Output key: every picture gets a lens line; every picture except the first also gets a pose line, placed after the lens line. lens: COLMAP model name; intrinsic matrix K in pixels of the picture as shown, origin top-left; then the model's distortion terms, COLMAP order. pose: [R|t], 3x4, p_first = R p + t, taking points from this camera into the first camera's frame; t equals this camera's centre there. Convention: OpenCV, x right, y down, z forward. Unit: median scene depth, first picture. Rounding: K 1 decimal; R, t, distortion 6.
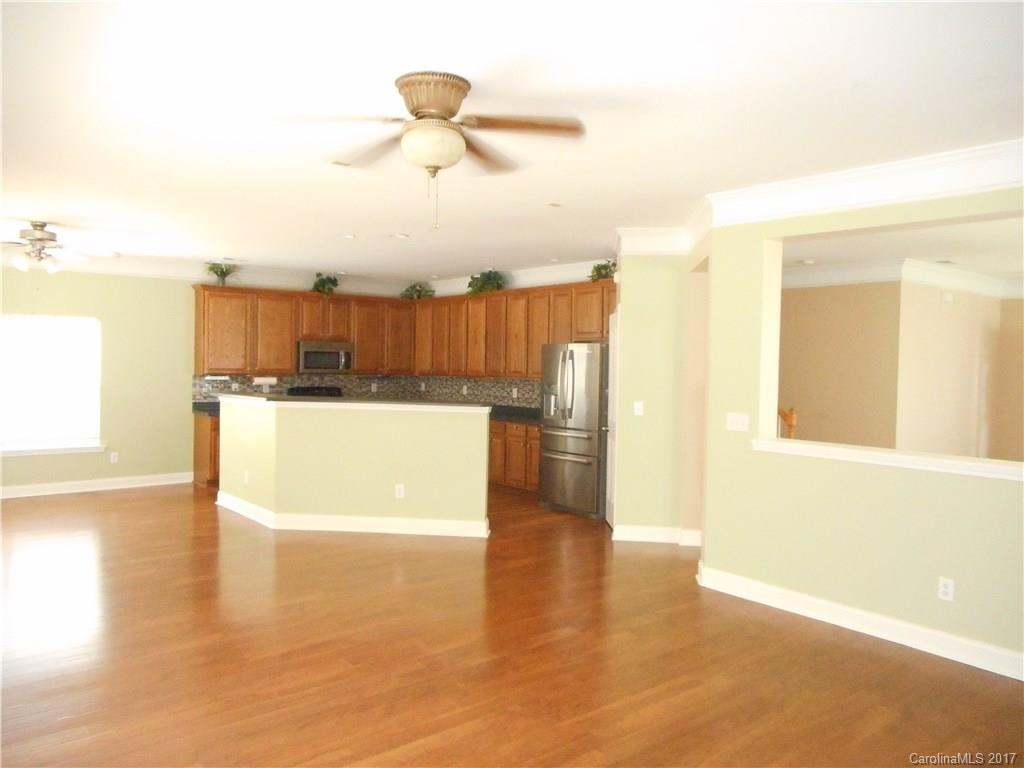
lens RADIAL K [[767.0, 0, 514.0], [0, 767.0, 382.7], [0, 0, 1]] dist [0.012764, -0.000061]
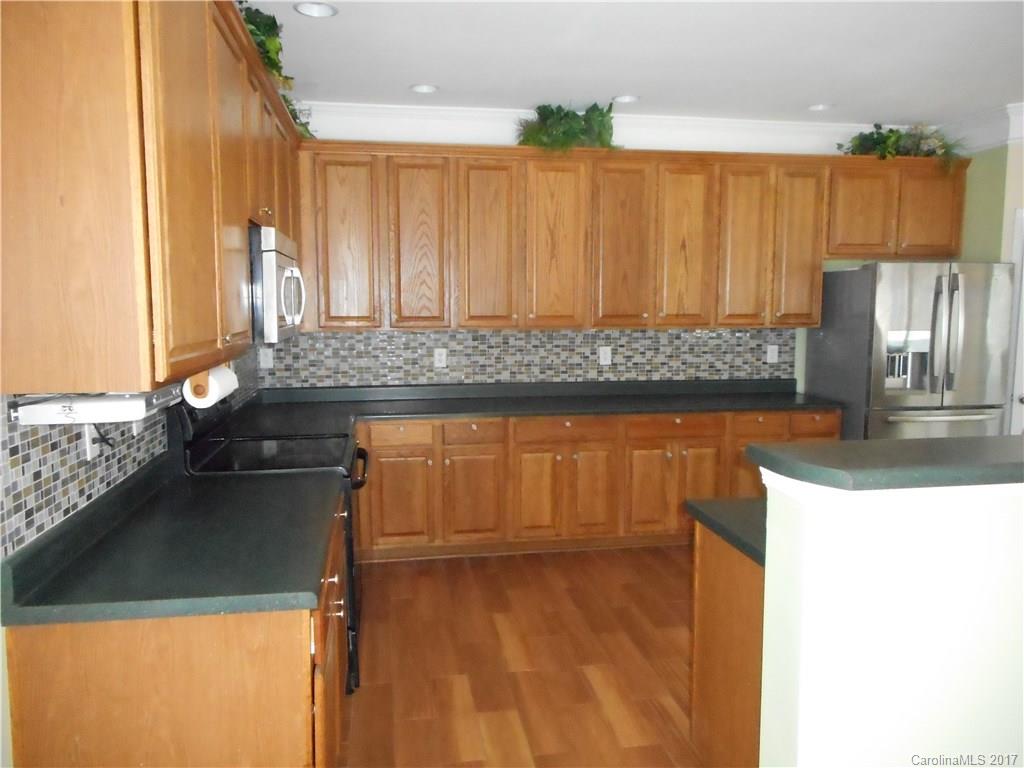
lens RADIAL K [[767.0, 0, 510.1], [0, 767.0, 384.5], [0, 0, 1]] dist [0.012764, -0.000061]
pose [[0.498036, -0.110545, 0.860082, -0.465255], [0.029062, 0.993412, 0.110853, -0.025834], [-0.866669, -0.030213, 0.497967, 0.766337]]
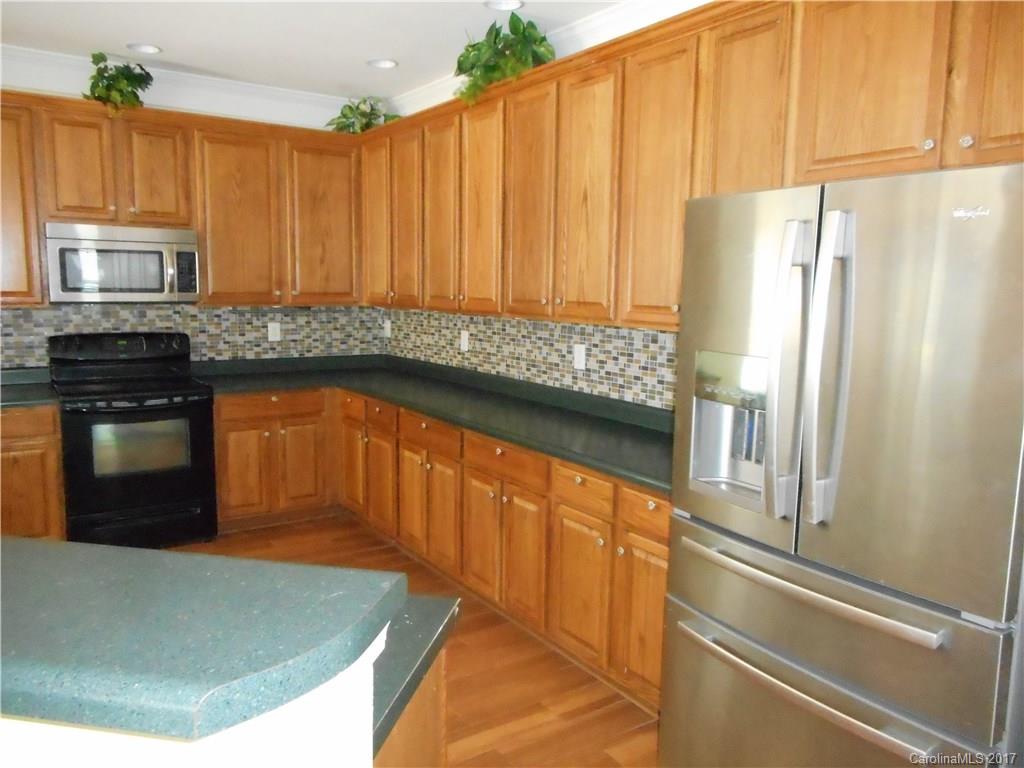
lens RADIAL K [[767.0, 0, 512.7], [0, 767.0, 385.0], [0, 0, 1]] dist [0.012764, -0.000061]
pose [[0.996289, 0.011291, -0.085324, 0.000801], [-0.001977, 0.994098, 0.108468, -0.013422], [0.086045, -0.107897, 0.990431, 0.594542]]
